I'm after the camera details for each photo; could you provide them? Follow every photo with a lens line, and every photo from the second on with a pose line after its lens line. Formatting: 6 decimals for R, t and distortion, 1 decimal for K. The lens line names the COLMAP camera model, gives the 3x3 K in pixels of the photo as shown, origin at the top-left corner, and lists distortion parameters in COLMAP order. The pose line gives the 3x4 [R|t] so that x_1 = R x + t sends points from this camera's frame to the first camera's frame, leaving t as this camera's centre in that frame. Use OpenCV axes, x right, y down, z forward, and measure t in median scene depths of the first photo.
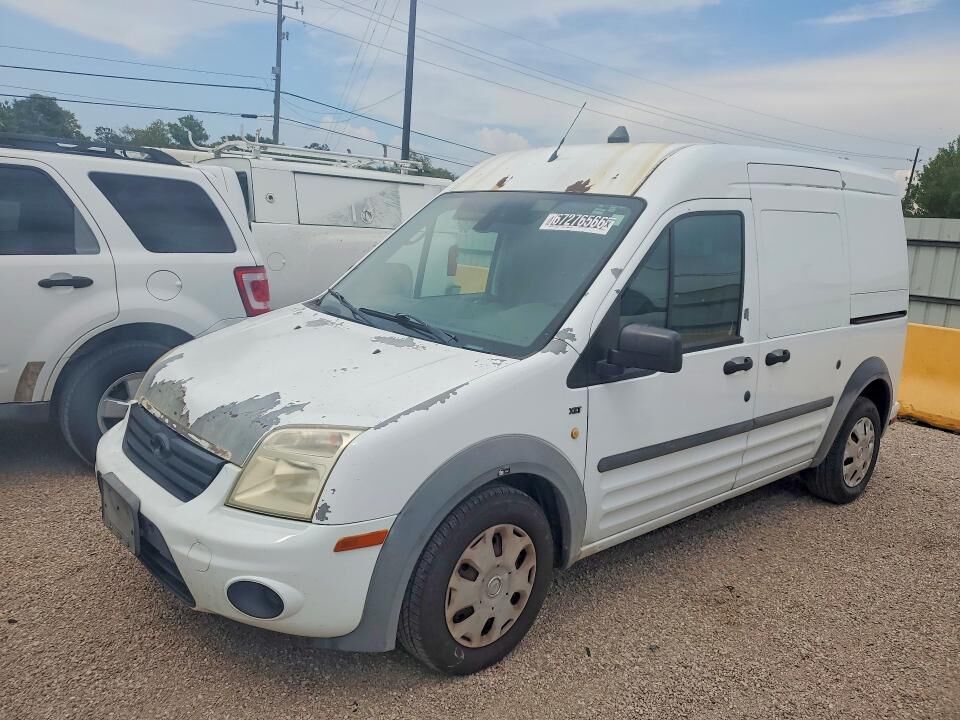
lens RADIAL K [[825.1, 0, 480.3], [0, 825.1, 361.3], [0, 0, 1]] dist [0.023759, -0.008582]
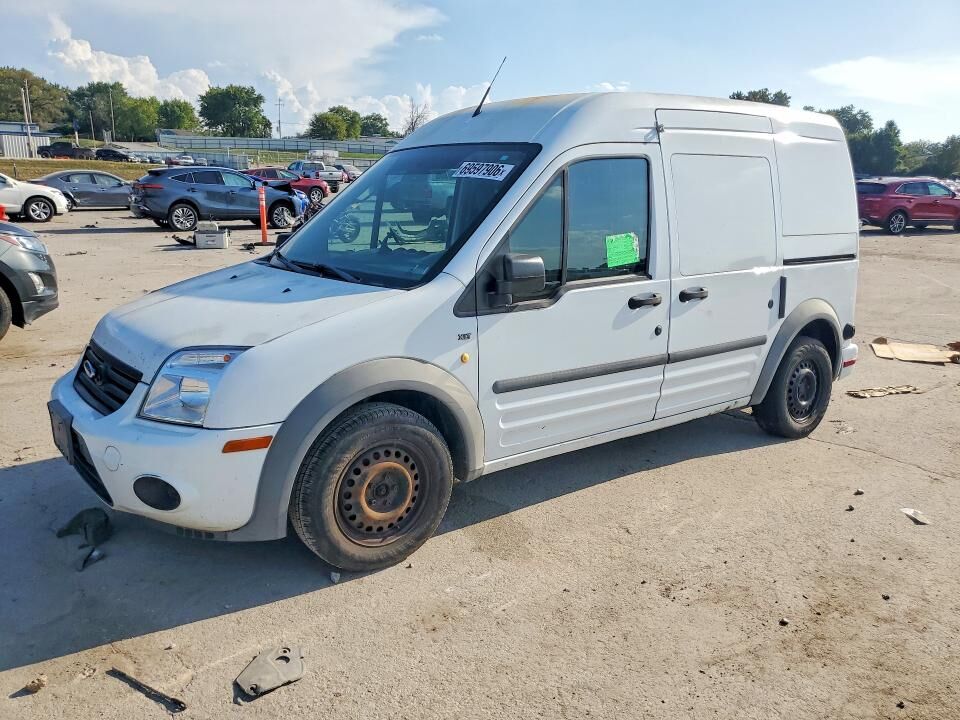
lens RADIAL K [[825.1, 0, 479.7], [0, 825.1, 353.0], [0, 0, 1]] dist [0.023759, -0.008582]
pose [[0.995959, -0.022770, -0.086874, 0.227850], [0.023164, 0.999725, 0.003521, 0.076068], [0.086770, -0.005520, 0.996213, -0.096621]]
